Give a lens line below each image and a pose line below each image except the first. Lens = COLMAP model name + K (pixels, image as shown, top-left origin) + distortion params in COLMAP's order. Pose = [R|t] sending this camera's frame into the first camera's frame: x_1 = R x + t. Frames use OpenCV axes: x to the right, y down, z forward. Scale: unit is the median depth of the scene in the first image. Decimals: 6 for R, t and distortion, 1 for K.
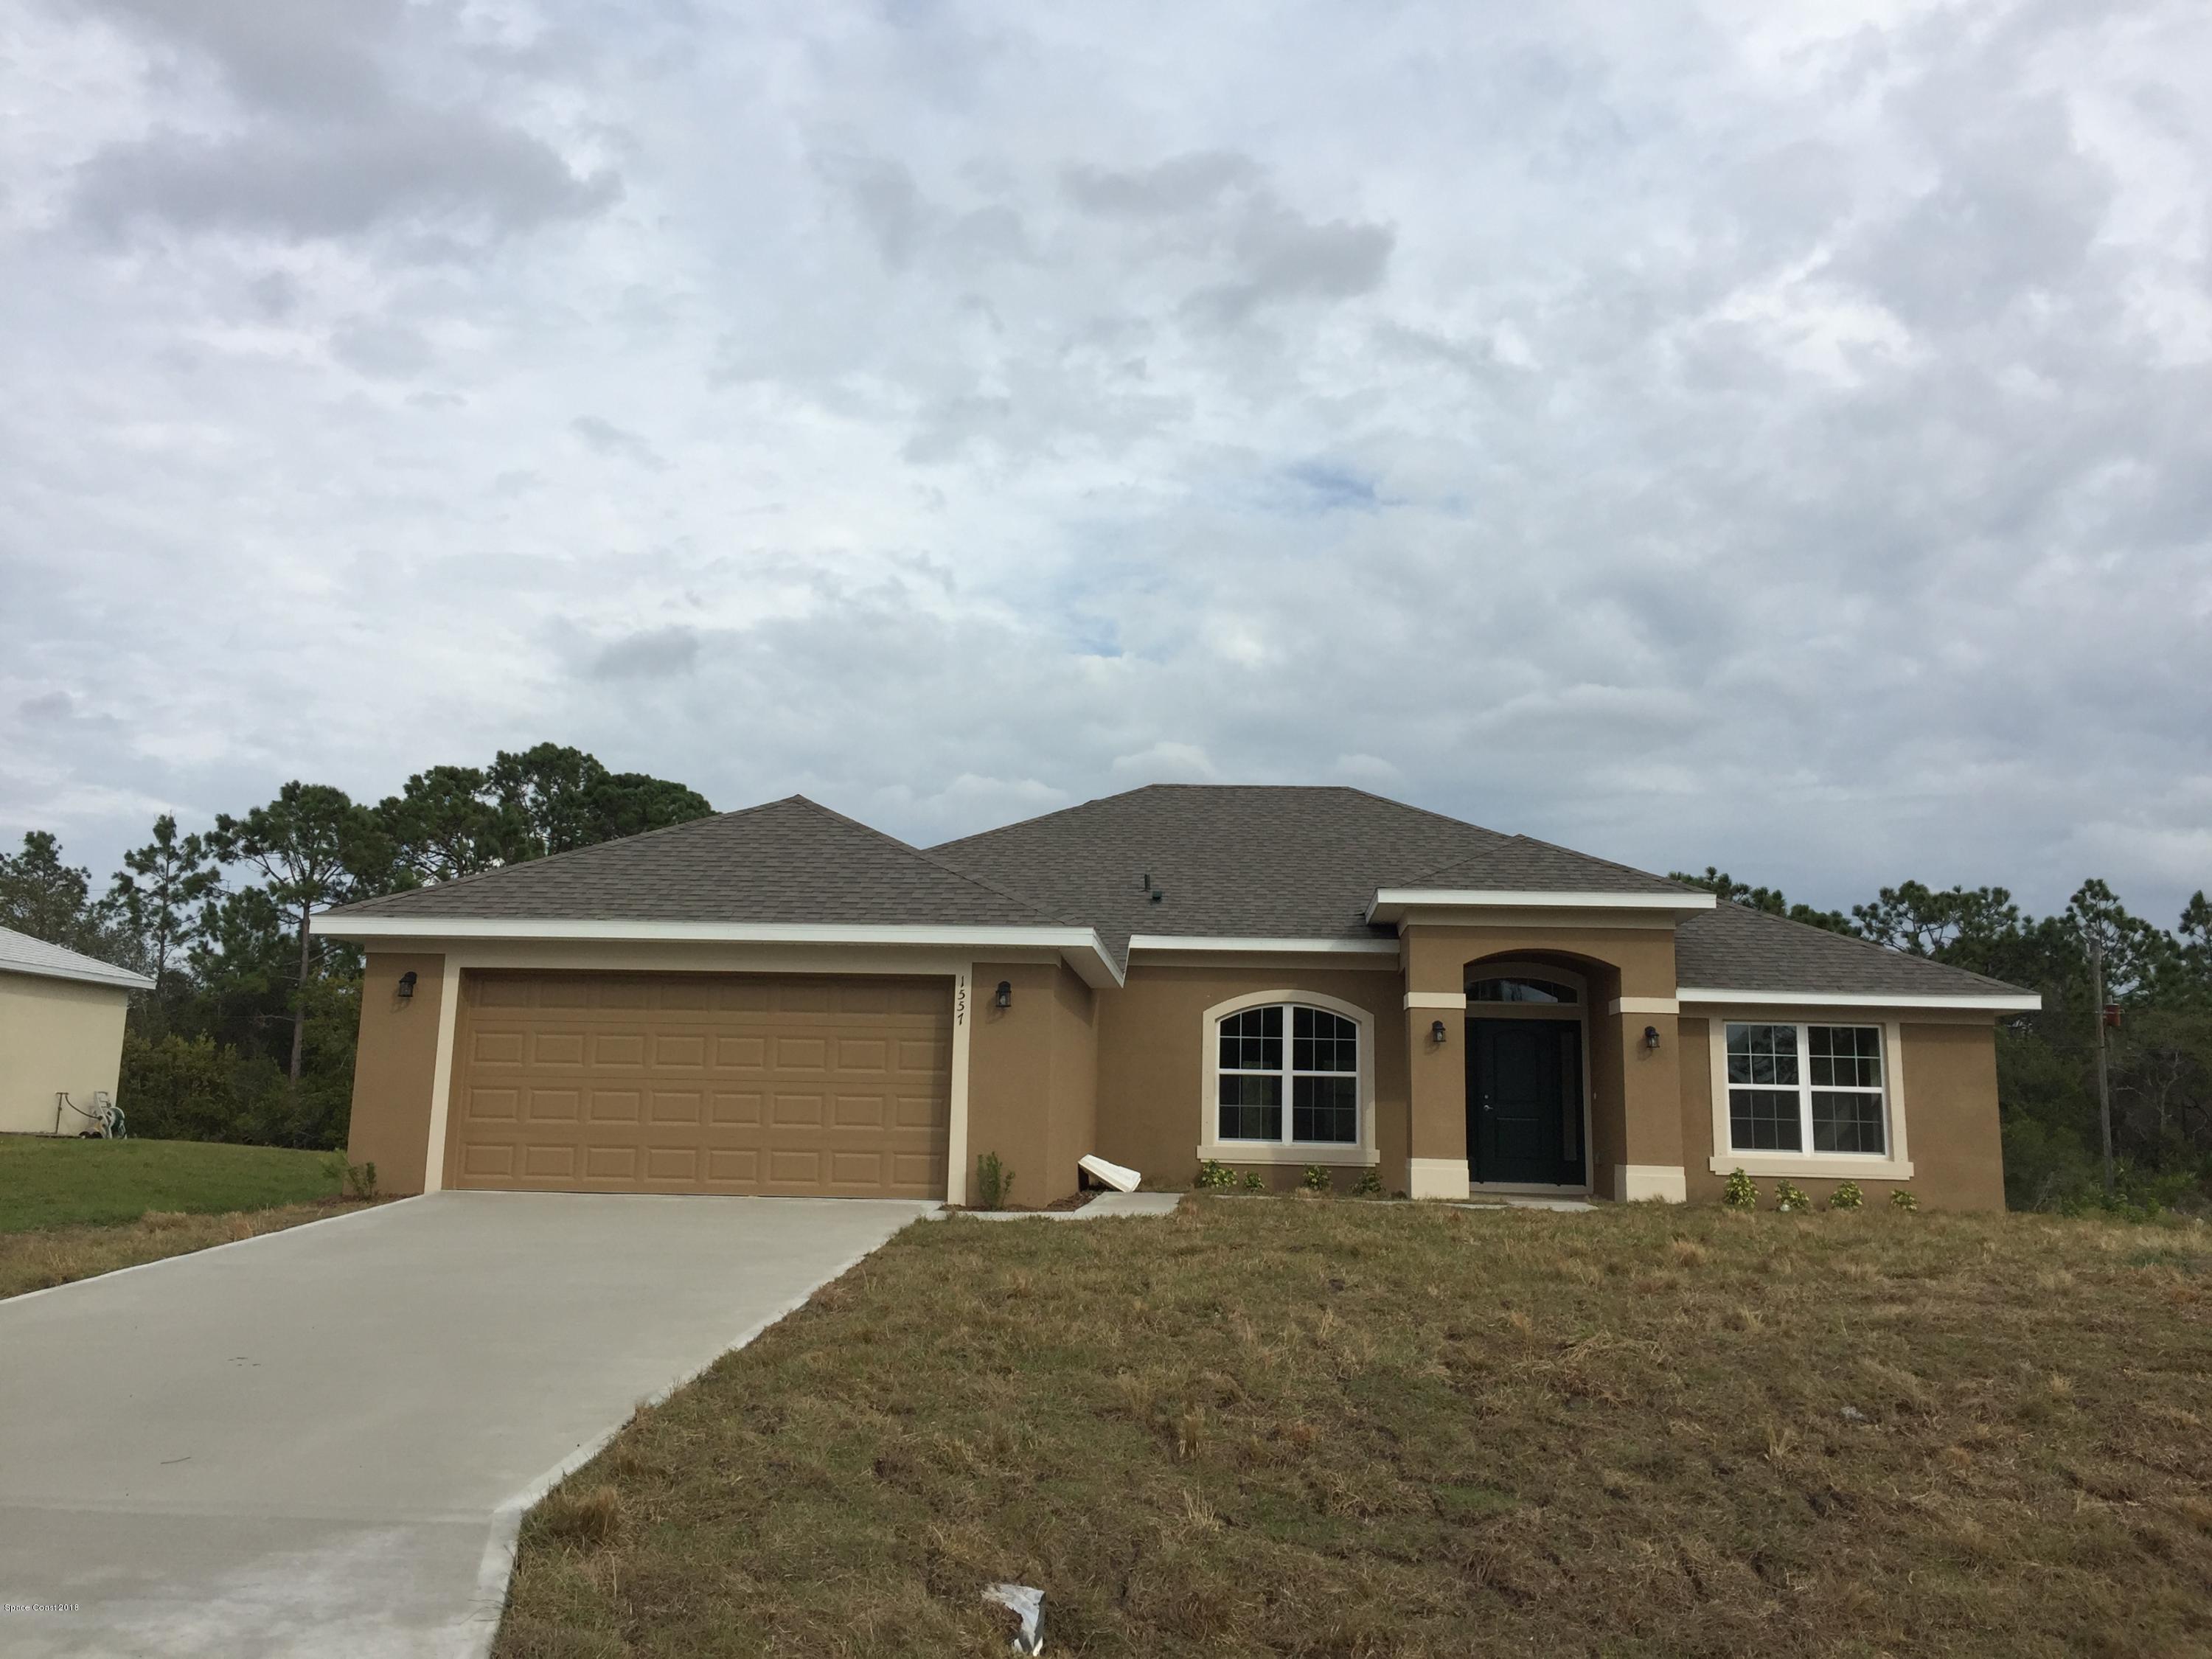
lens RADIAL K [[1883.2, 0, 1106.0], [0, 1883.2, 829.5], [0, 0, 1]] dist [-0.000278, -0.007289]
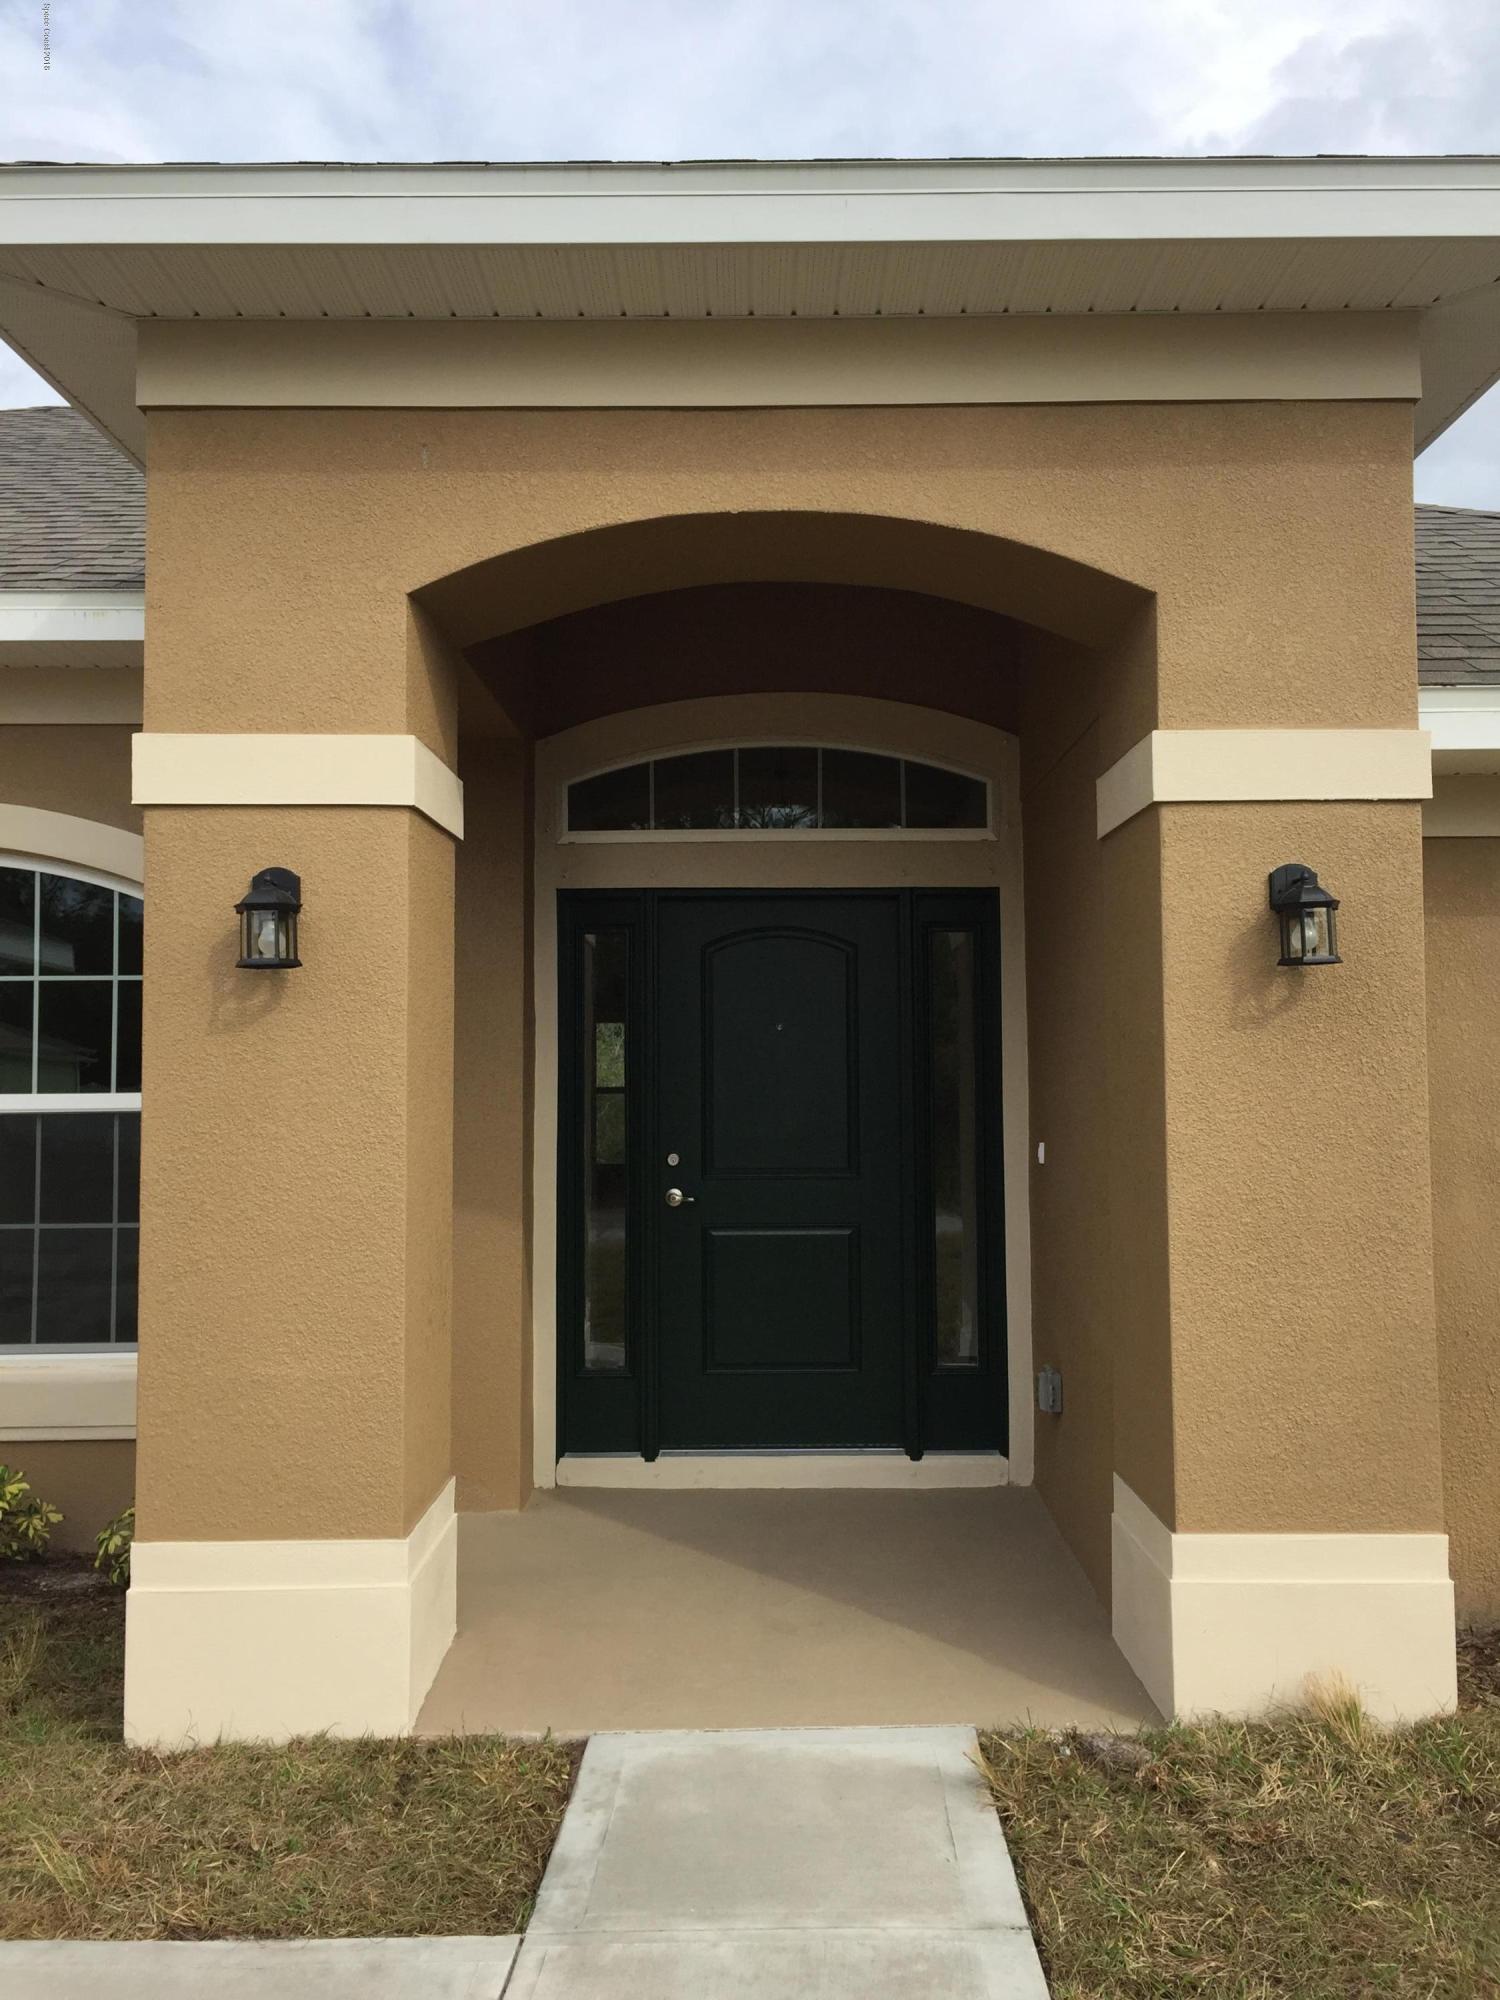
lens RADIAL K [[1702.7, 0, 750.0], [0, 1702.7, 1000.0], [0, 0, 1]] dist [-0.000278, -0.007289]
pose [[0.998033, -0.020081, 0.059384, 0.215281], [0.012905, 0.992829, 0.118845, 0.094634], [-0.061345, -0.117845, 0.991135, 0.805512]]
